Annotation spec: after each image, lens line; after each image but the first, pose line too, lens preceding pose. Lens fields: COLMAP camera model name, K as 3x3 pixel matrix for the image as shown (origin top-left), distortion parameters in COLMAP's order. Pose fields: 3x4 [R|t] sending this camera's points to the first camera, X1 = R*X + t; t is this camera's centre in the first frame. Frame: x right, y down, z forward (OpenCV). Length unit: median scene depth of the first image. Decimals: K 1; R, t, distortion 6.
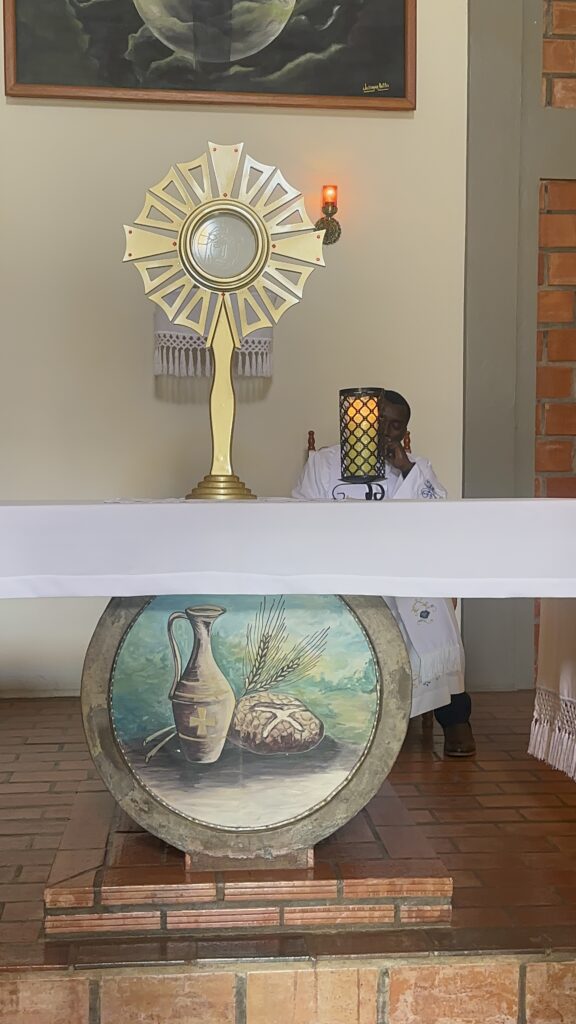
lens RADIAL K [[1376.3, 0, 288.0], [0, 1376.3, 511.7], [0, 0, 1]] dist [-0.016641, 0.000000]
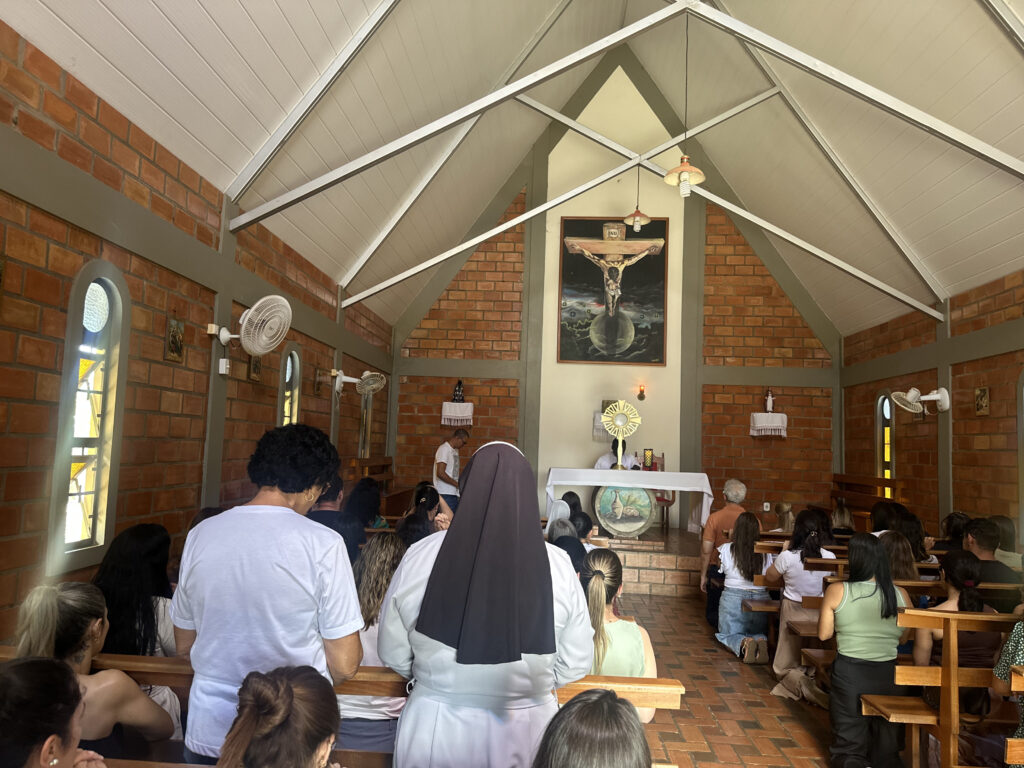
lens RADIAL K [[713.3, 0, 508.2], [0, 713.3, 384.8], [0, 0, 1]] dist [0.055701, 0.000338]
pose [[0.988038, 0.016639, -0.153313, -0.062023], [-0.036464, 0.991178, -0.127420, 0.034851], [0.149841, 0.131486, 0.979928, -1.856449]]
